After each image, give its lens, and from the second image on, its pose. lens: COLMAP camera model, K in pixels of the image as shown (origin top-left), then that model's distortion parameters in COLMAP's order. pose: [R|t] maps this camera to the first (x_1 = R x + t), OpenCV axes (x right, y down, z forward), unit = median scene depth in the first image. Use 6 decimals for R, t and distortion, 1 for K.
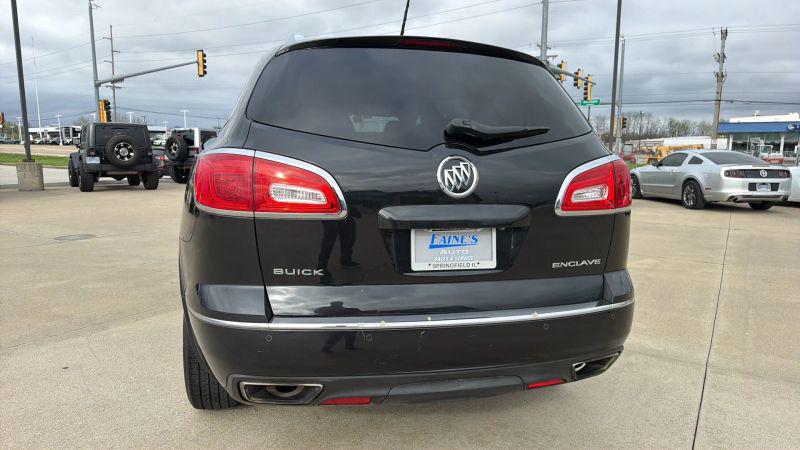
lens RADIAL K [[552.9, 0, 385.0], [0, 552.9, 227.4], [0, 0, 1]] dist [0.051776, -0.053969]
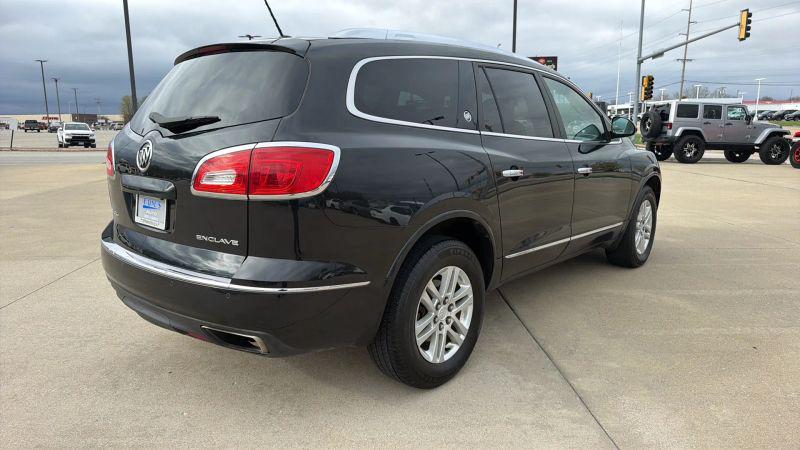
lens RADIAL K [[552.9, 0, 393.3], [0, 552.9, 226.0], [0, 0, 1]] dist [0.051776, -0.053969]
pose [[0.574654, 0.139273, -0.806459, 1.407068], [-0.105240, 0.989807, 0.095946, -0.103718], [0.811602, 0.029736, 0.583454, 0.626315]]
